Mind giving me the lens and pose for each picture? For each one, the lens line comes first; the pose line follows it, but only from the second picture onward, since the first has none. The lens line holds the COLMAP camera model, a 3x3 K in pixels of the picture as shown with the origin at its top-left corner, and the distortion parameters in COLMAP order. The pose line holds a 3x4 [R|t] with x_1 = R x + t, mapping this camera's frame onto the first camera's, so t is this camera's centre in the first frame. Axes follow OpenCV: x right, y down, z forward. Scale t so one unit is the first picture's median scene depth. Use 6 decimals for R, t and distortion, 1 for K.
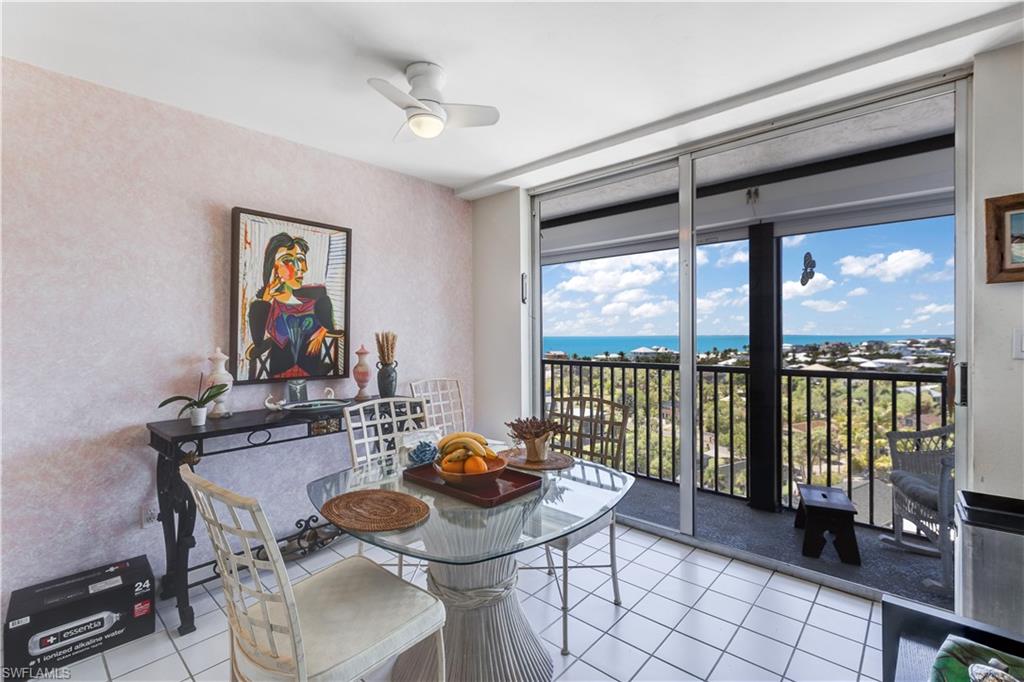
lens RADIAL K [[459.9, 0, 507.9], [0, 459.9, 334.9], [0, 0, 1]] dist [-0.004894, -0.000378]
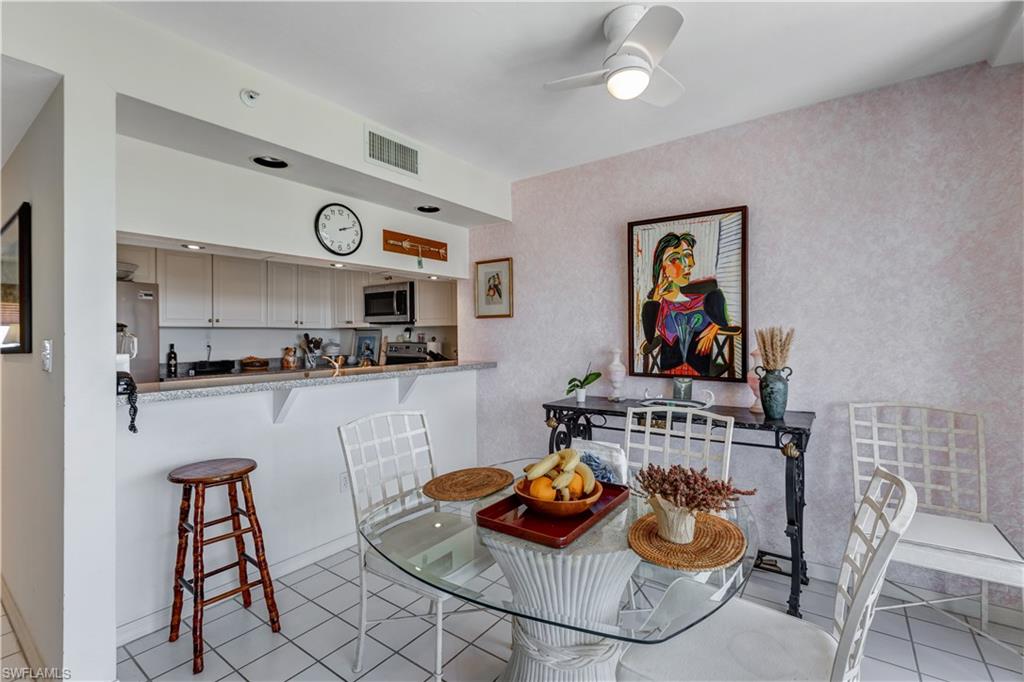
lens RADIAL K [[459.9, 0, 509.2], [0, 459.9, 330.2], [0, 0, 1]] dist [-0.004894, -0.000378]
pose [[0.099497, -0.000753, -0.995038, 0.482500], [0.009624, 0.999954, 0.000205, -0.008456], [0.994991, -0.009597, 0.099499, 0.522860]]
